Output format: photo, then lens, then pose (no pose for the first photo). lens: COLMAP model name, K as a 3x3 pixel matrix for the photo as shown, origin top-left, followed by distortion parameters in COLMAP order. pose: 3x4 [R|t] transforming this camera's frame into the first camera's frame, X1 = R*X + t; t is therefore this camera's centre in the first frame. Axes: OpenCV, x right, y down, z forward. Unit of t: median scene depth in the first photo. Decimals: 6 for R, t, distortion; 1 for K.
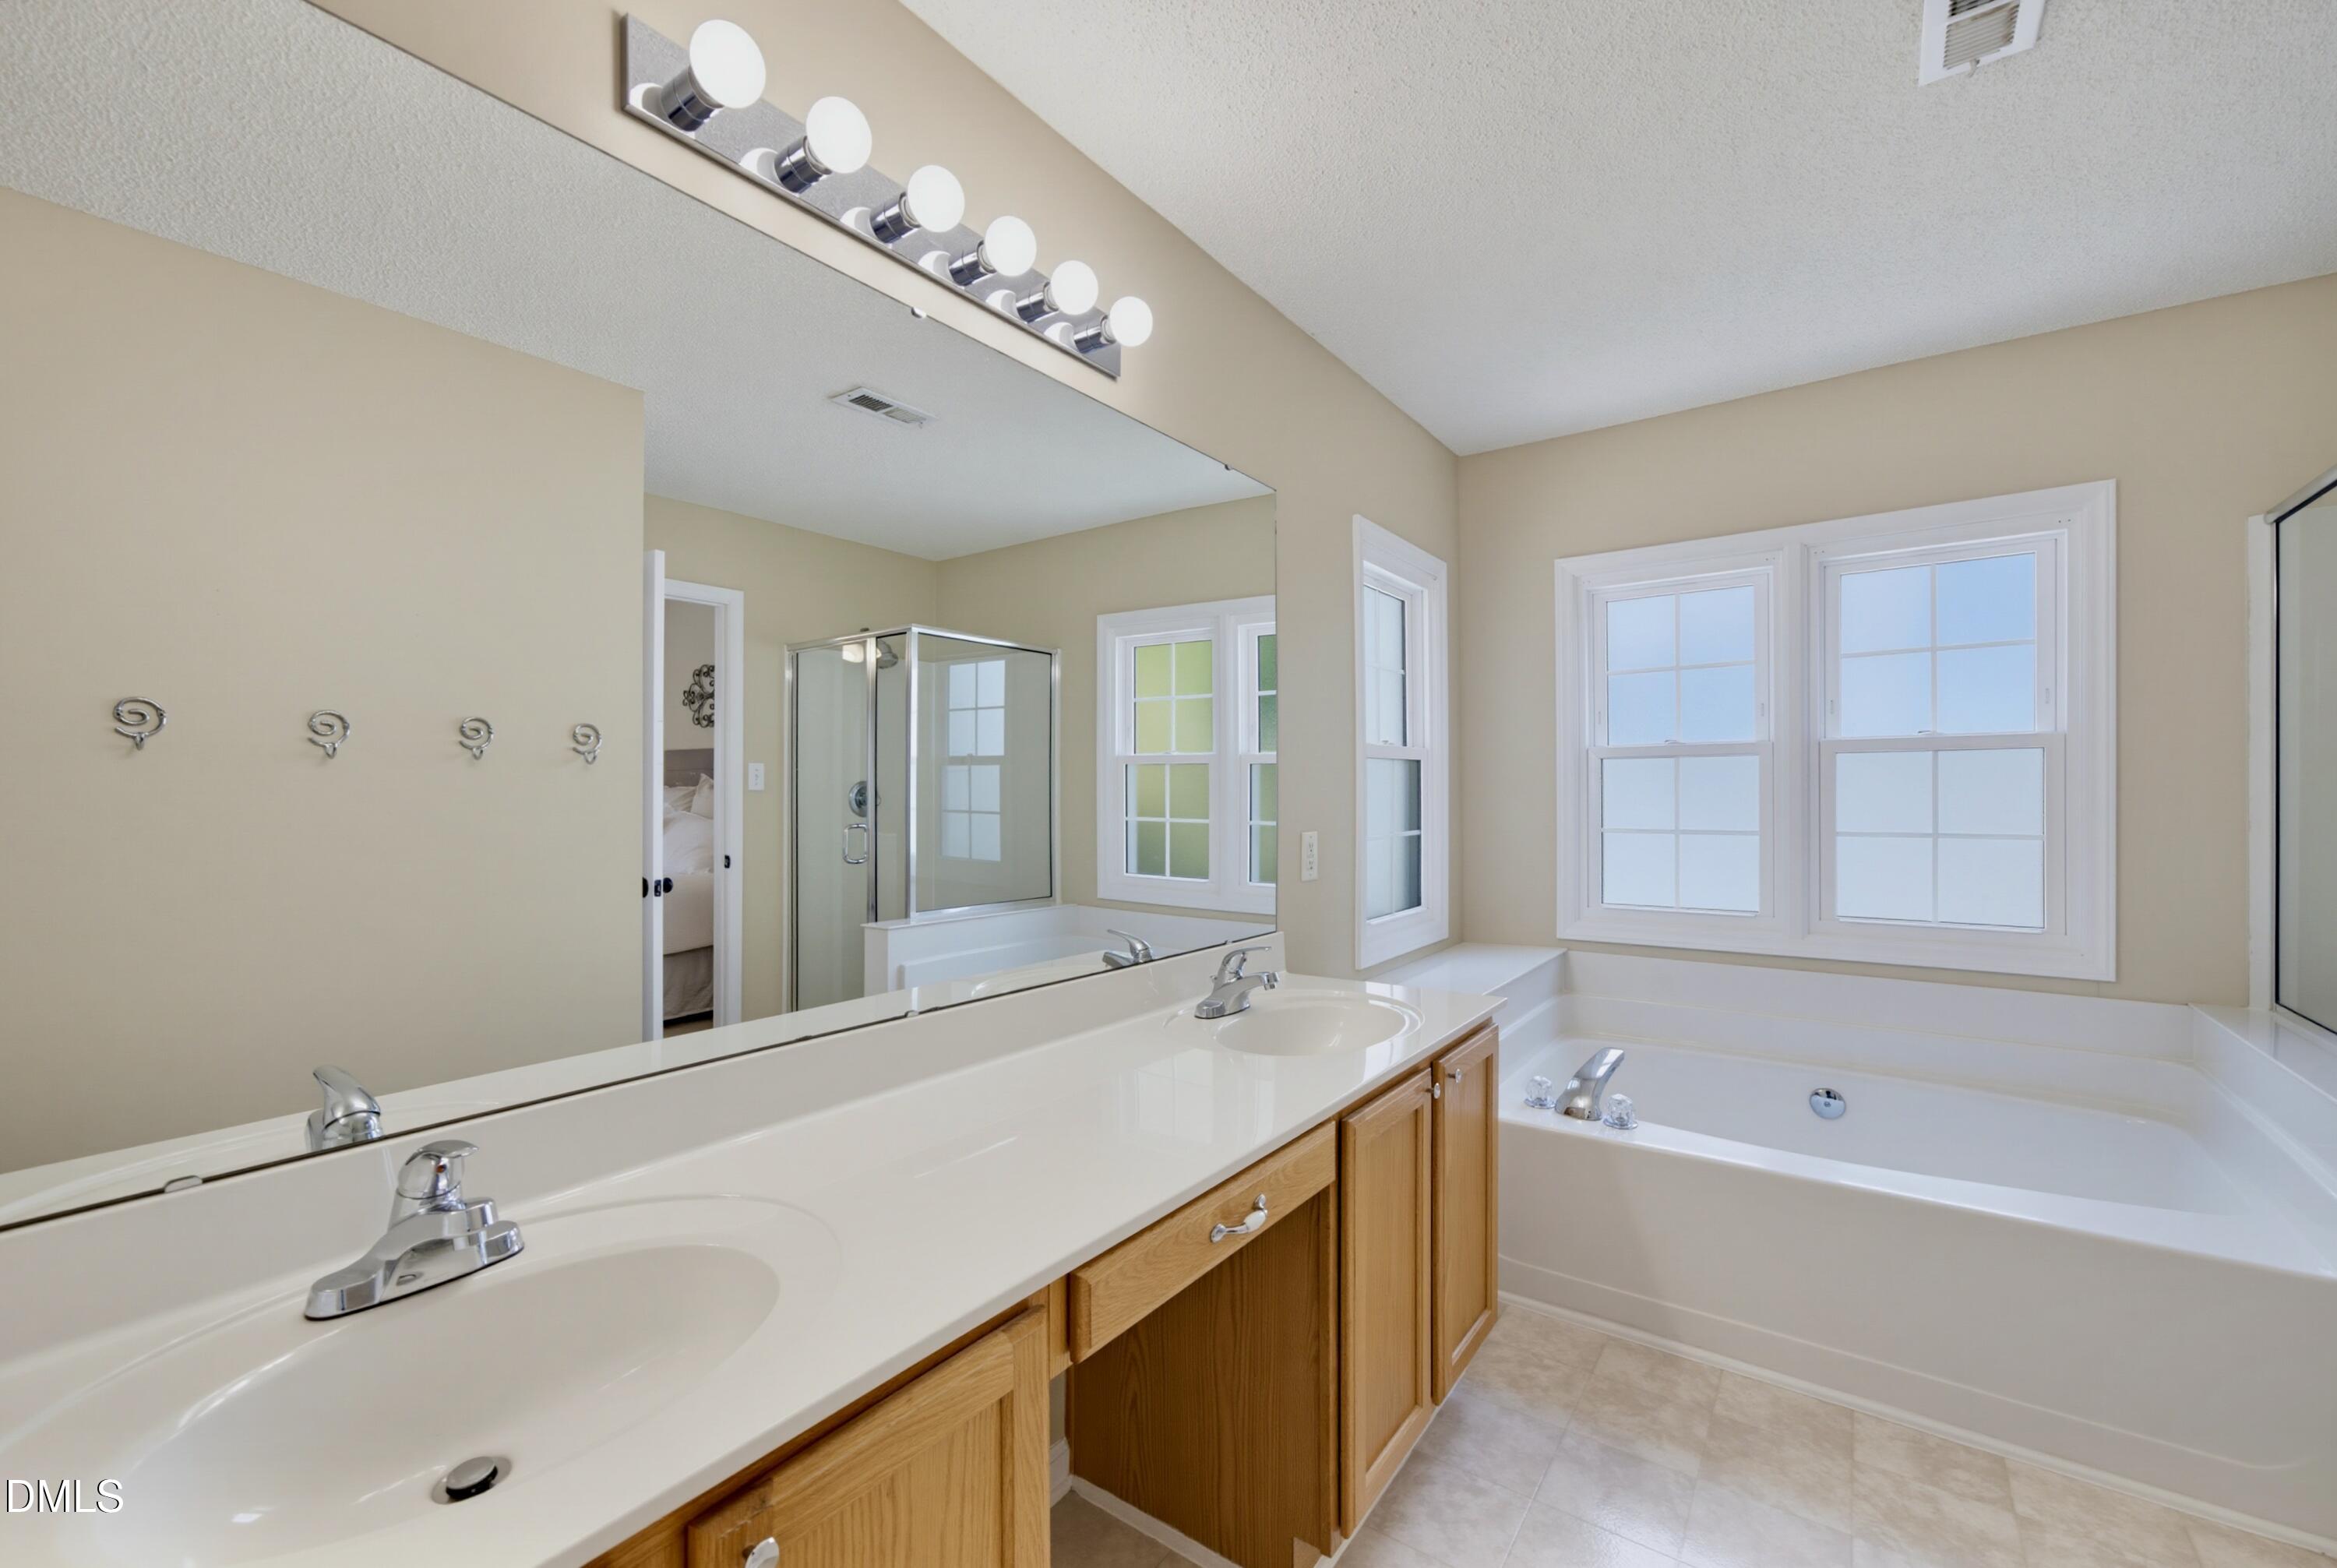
lens RADIAL K [[957.2, 0, 1173.1], [0, 957.2, 802.2], [0, 0, 1]] dist [0.003744, 0.001734]
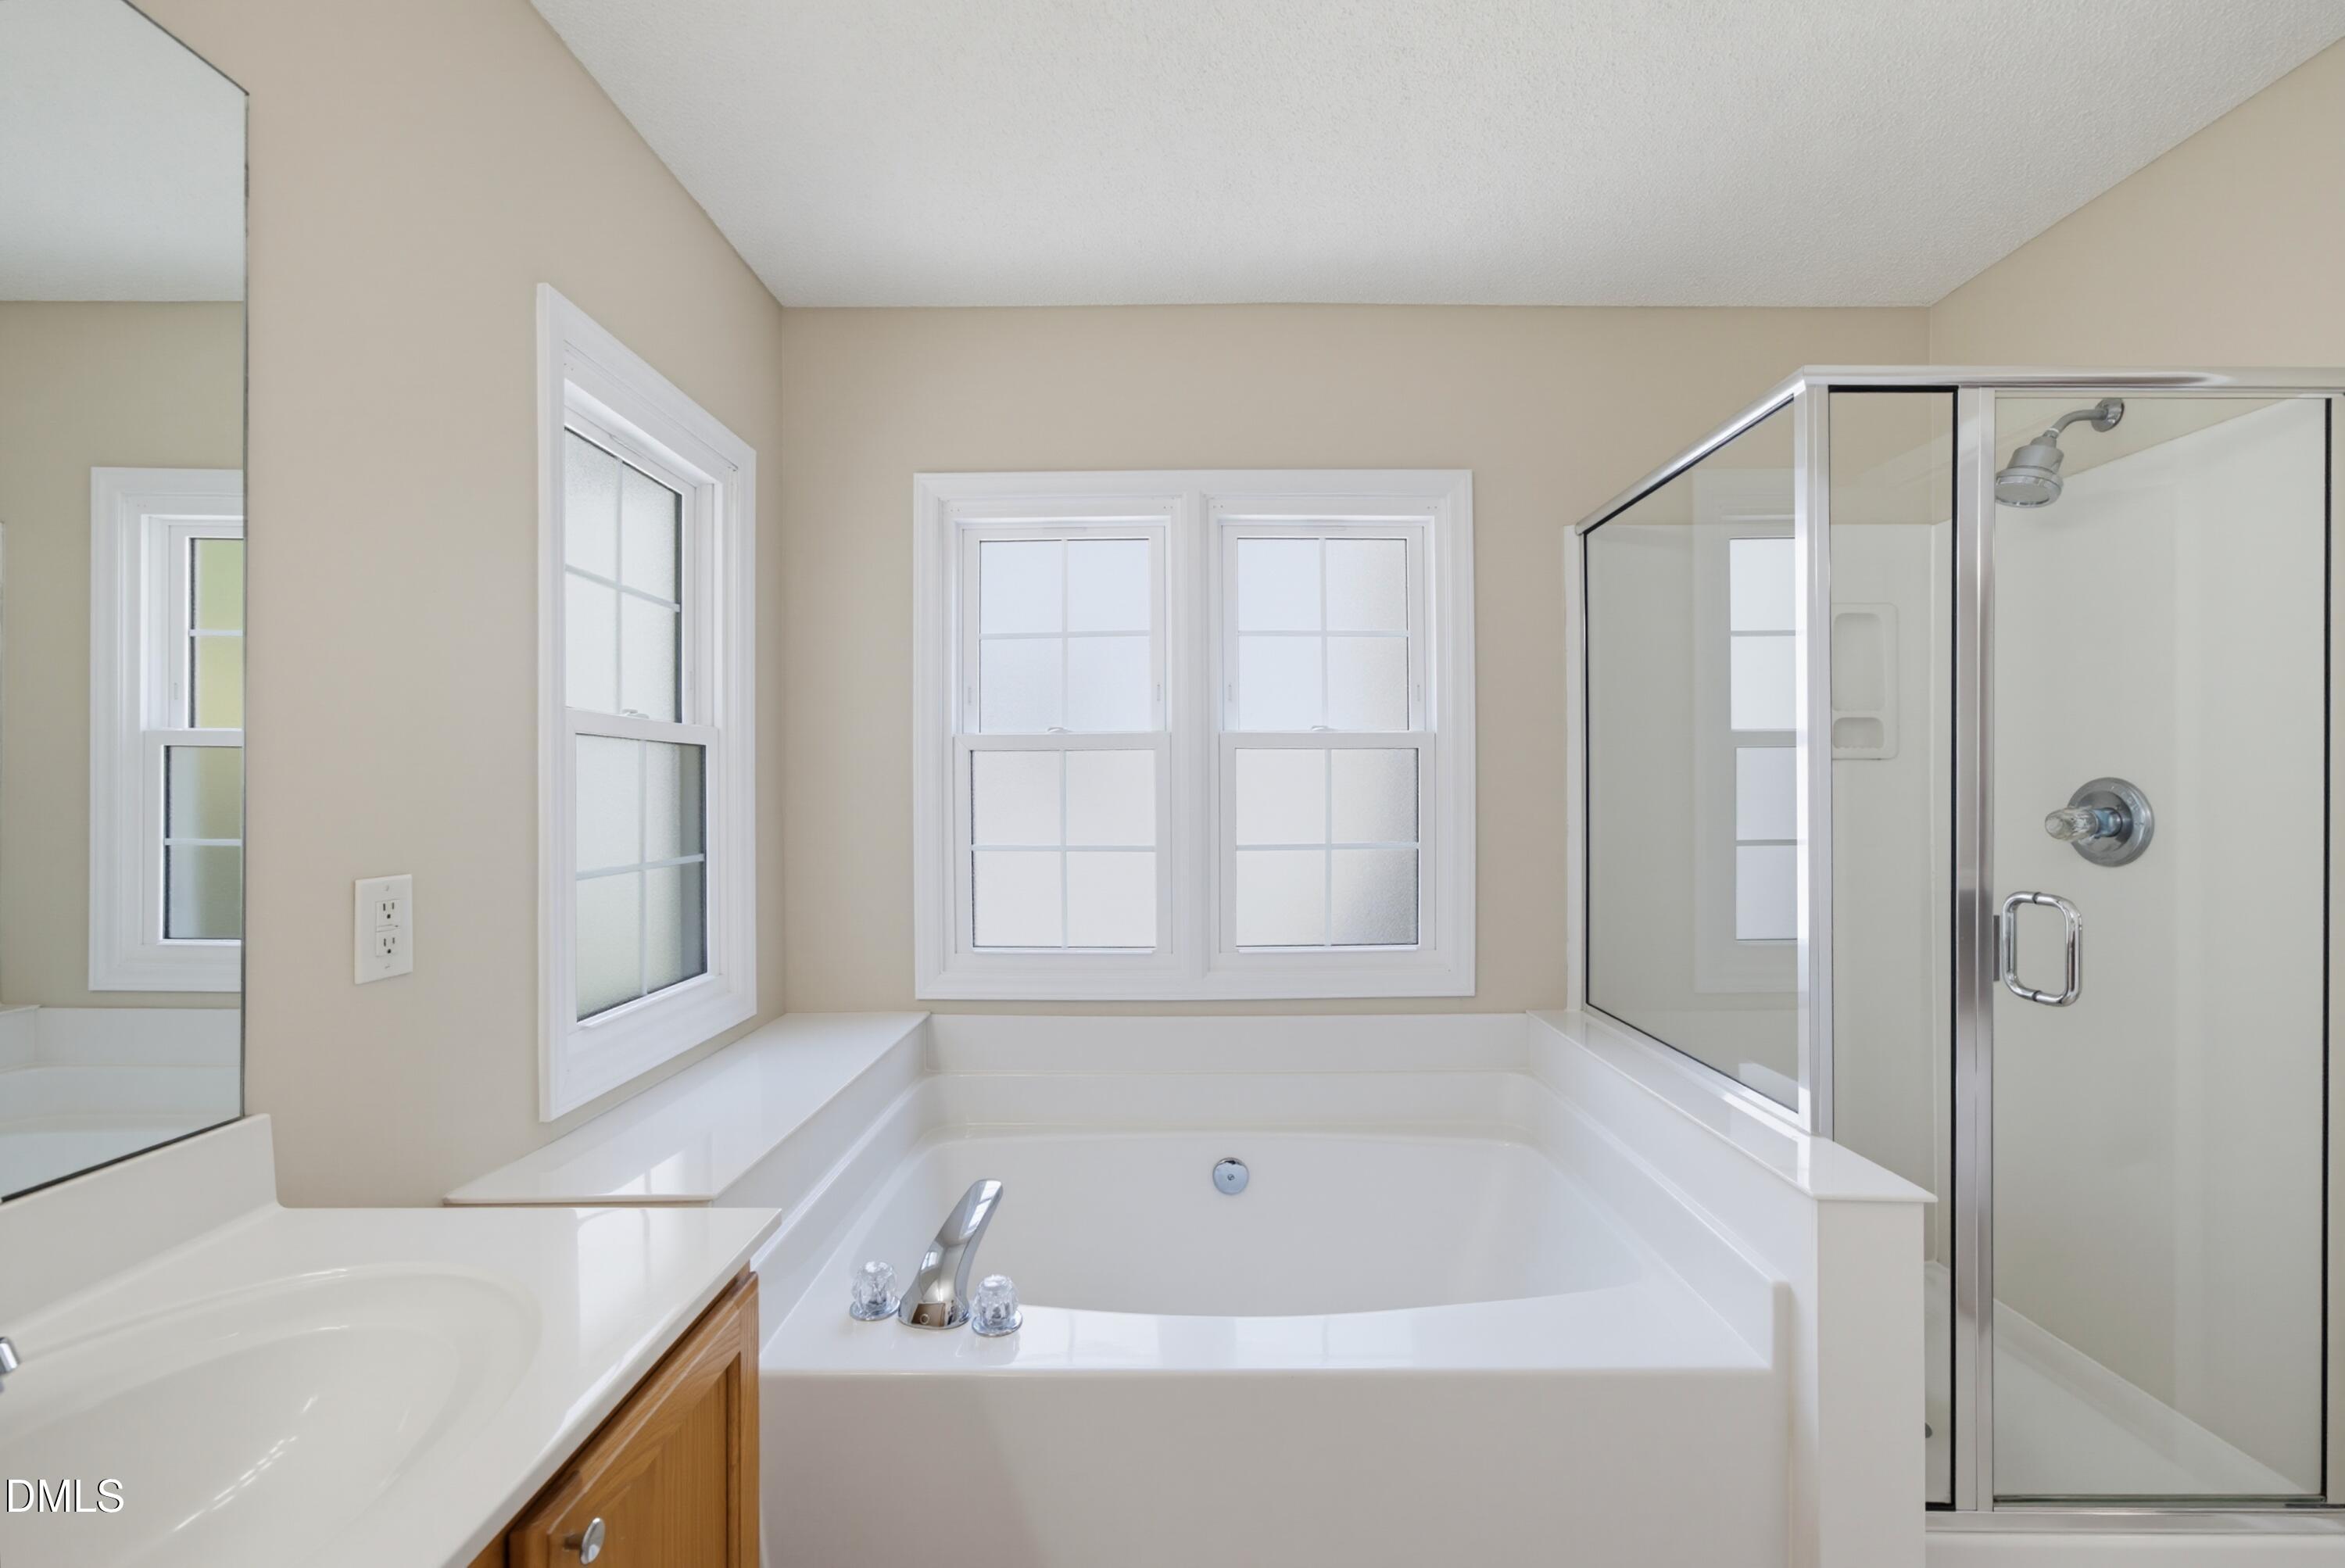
lens RADIAL K [[960.5, 0, 1184.5], [0, 960.5, 786.1], [0, 0, 1]] dist [0.003744, 0.001734]
pose [[0.810078, -0.000235, 0.586323, 0.157948], [0.002192, 0.999994, -0.002627, -0.015957], [-0.586319, 0.003413, 0.810073, 0.333753]]
